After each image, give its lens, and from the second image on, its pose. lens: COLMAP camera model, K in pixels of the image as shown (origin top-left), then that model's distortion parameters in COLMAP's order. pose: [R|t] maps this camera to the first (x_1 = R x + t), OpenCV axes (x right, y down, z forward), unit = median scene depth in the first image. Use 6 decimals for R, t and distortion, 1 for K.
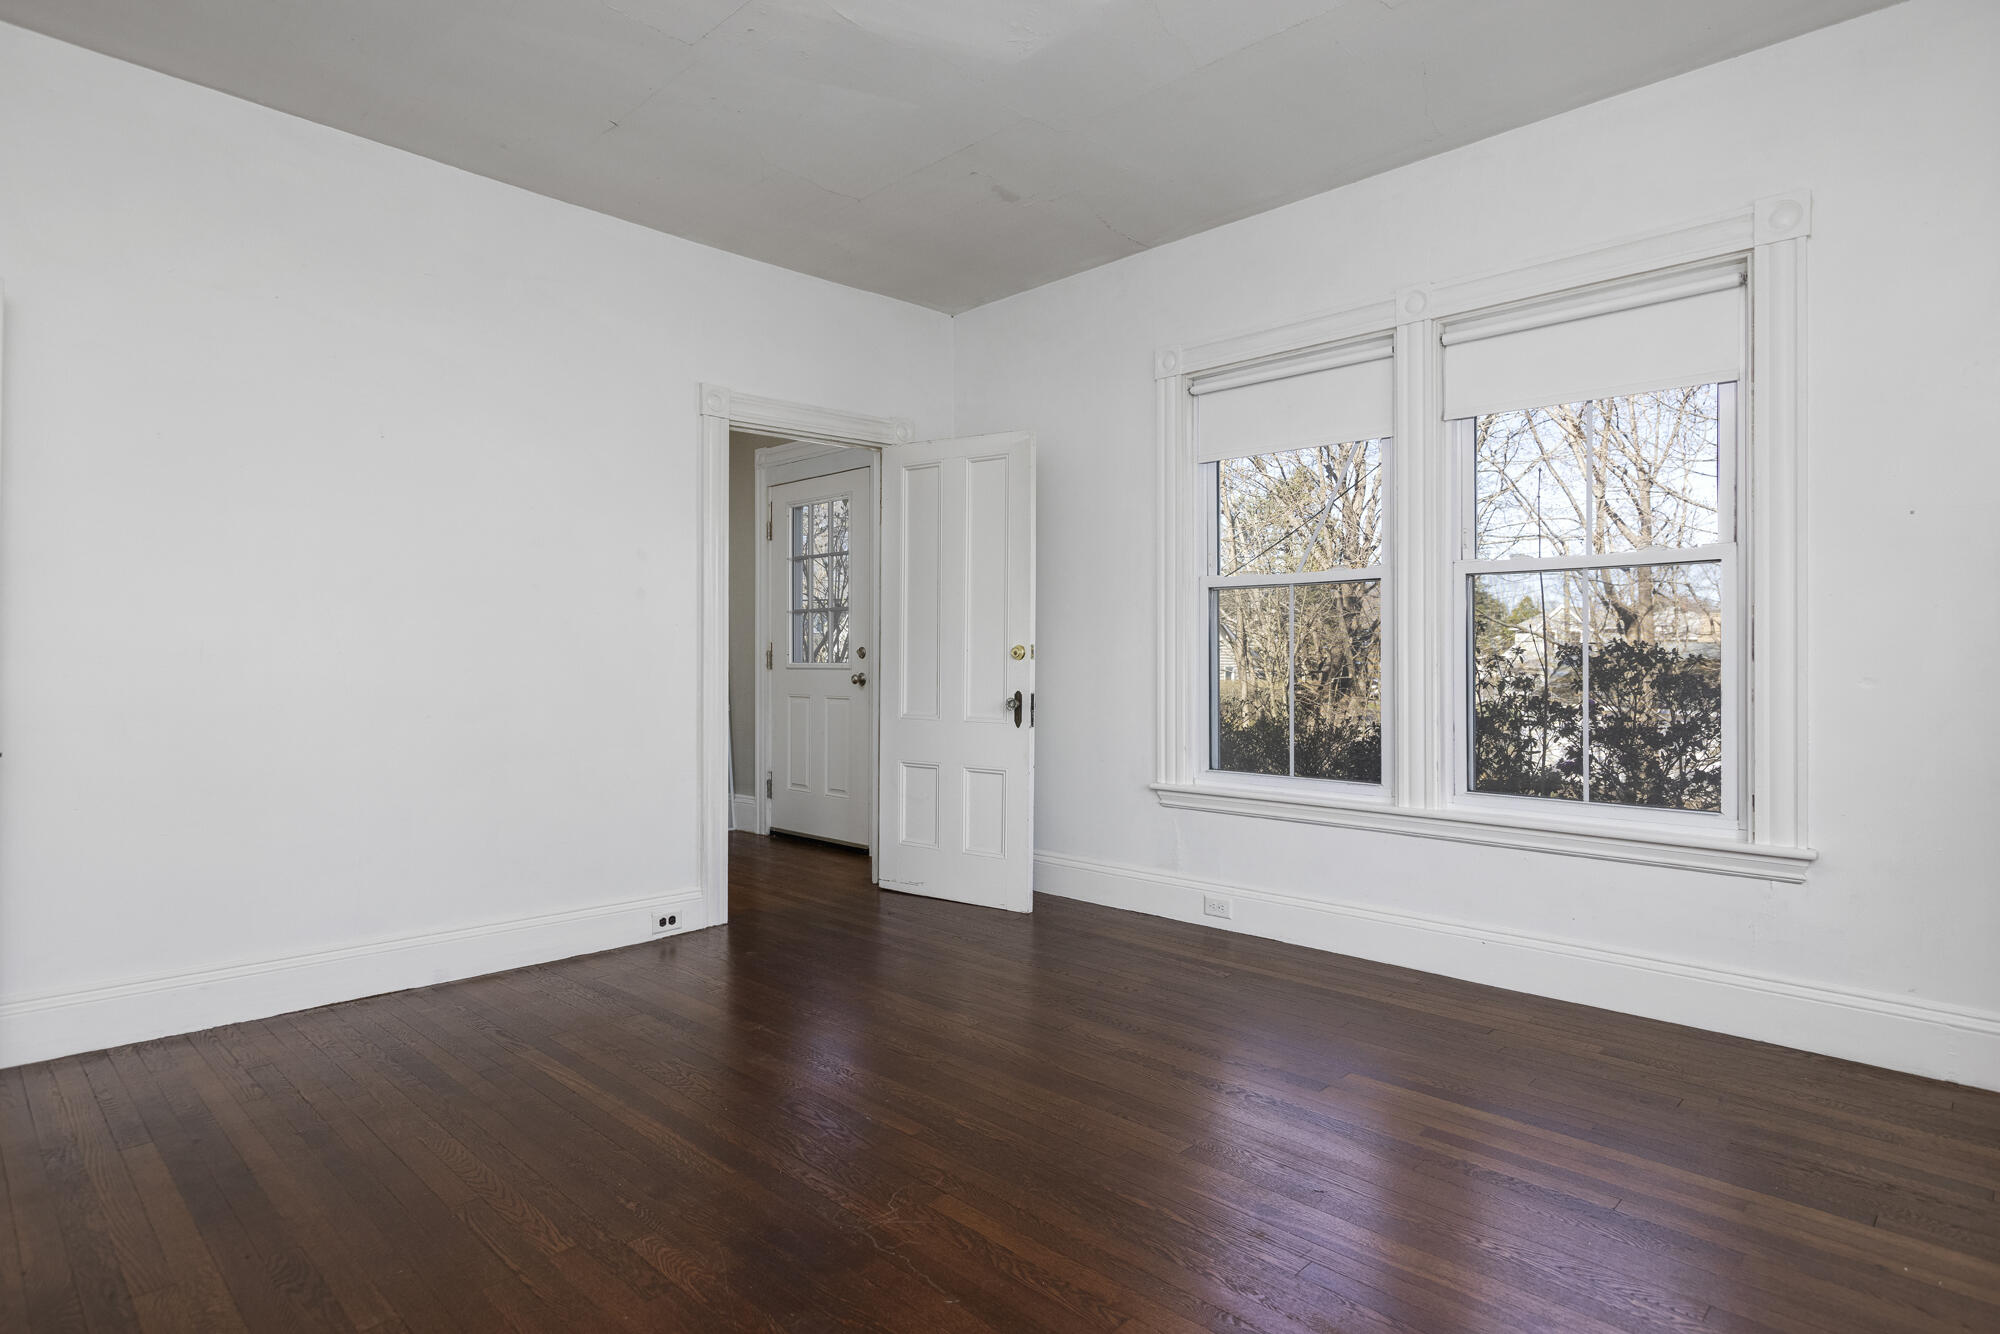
lens RADIAL K [[1065.6, 0, 1000.0], [0, 1065.6, 667.0], [0, 0, 1]] dist [0.003571, 0.000680]
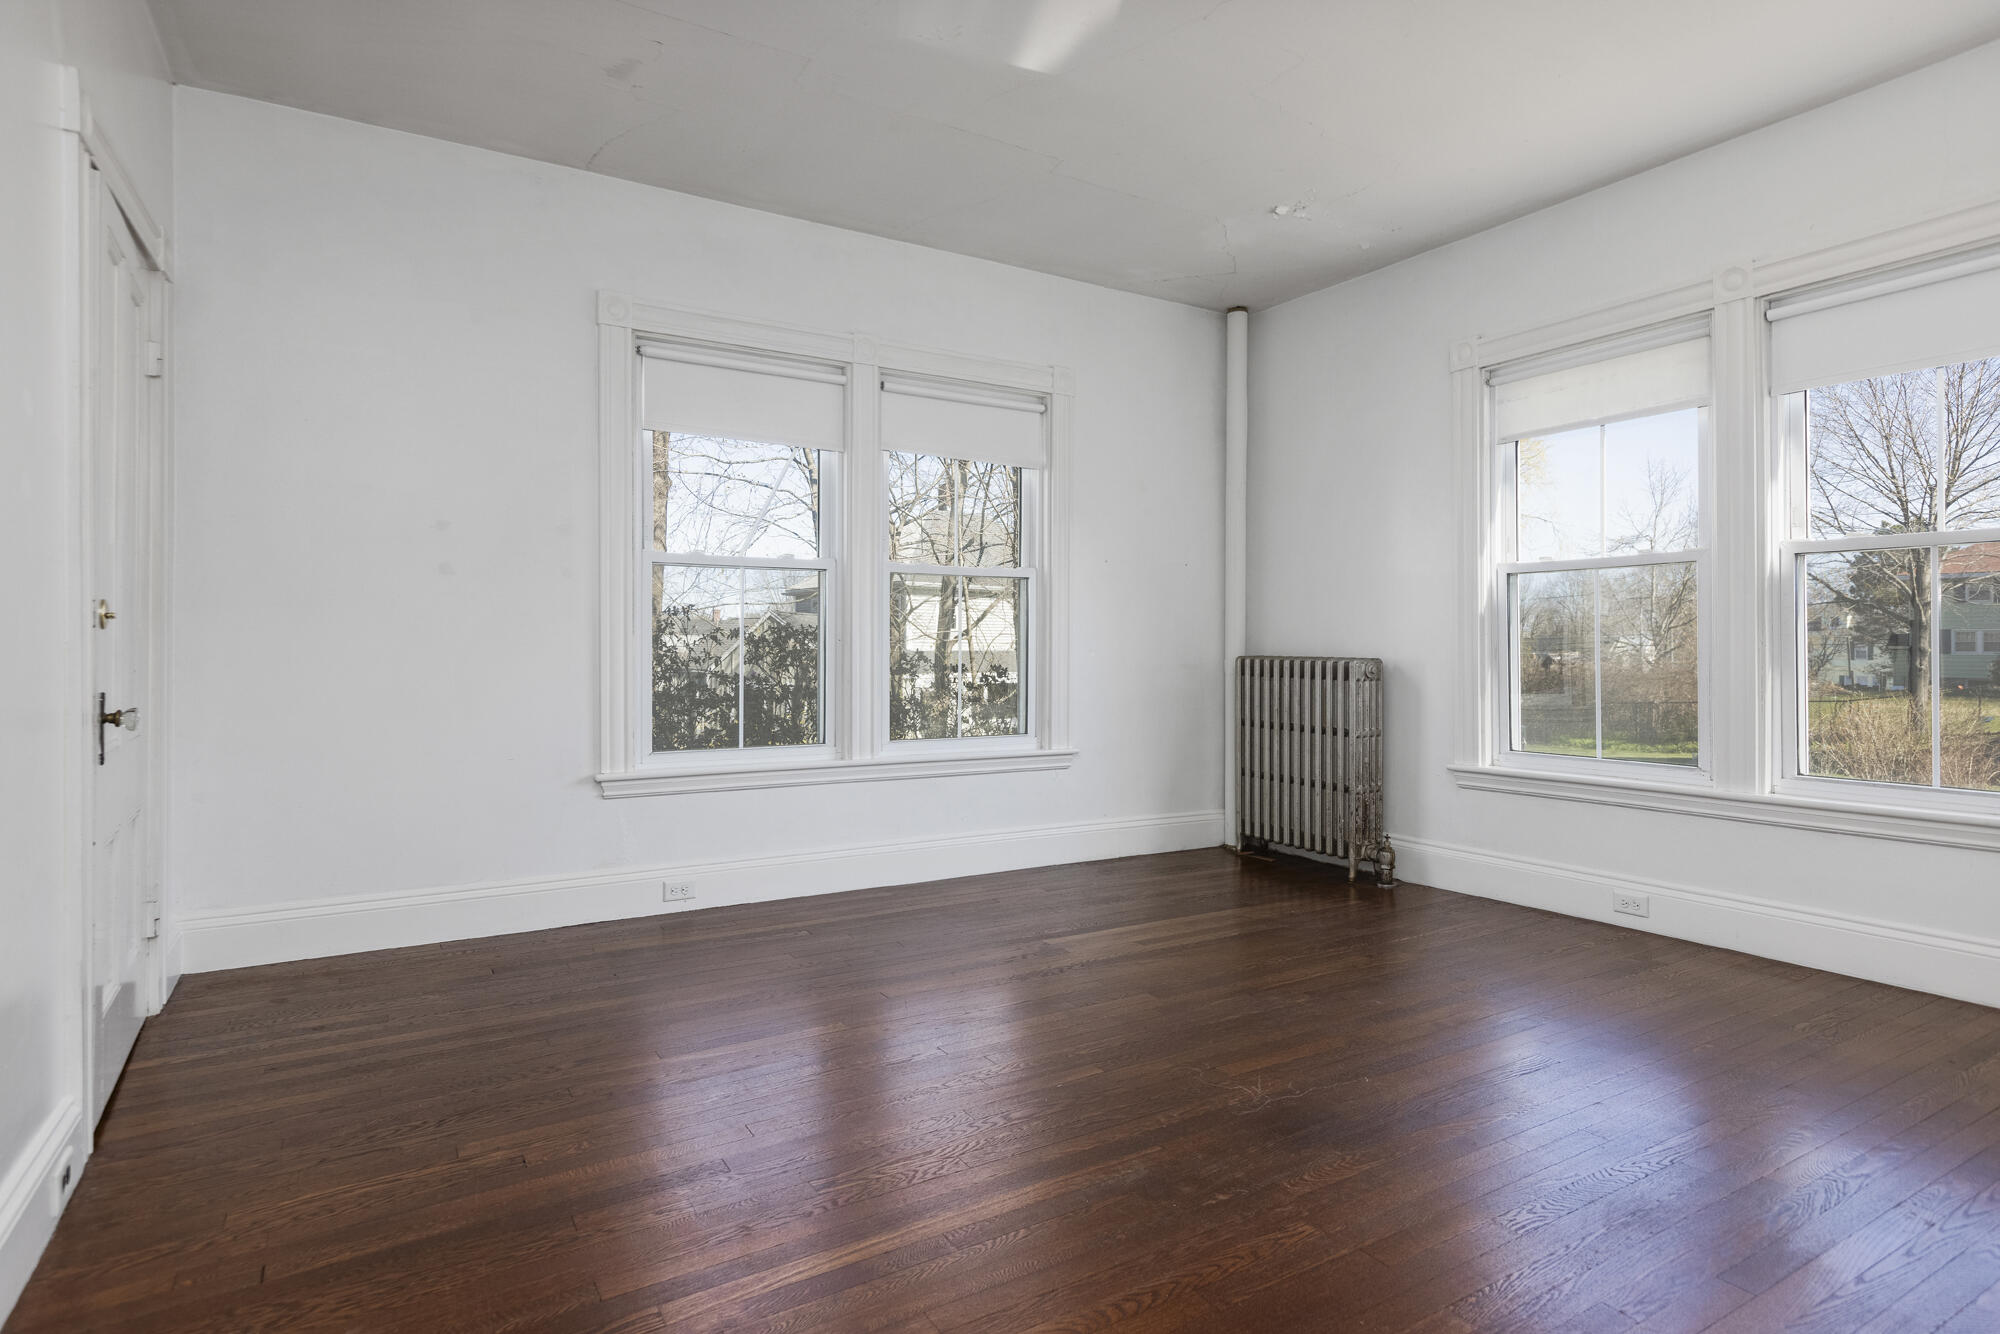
lens RADIAL K [[1047.8, 0, 1000.5], [0, 1047.8, 649.3], [0, 0, 1]] dist [0.001583, 0.000337]
pose [[0.253409, -0.001974, 0.967357, -0.667089], [0.003849, 0.999992, 0.001032, 0.004852], [-0.967352, 0.003462, 0.253414, 0.485776]]
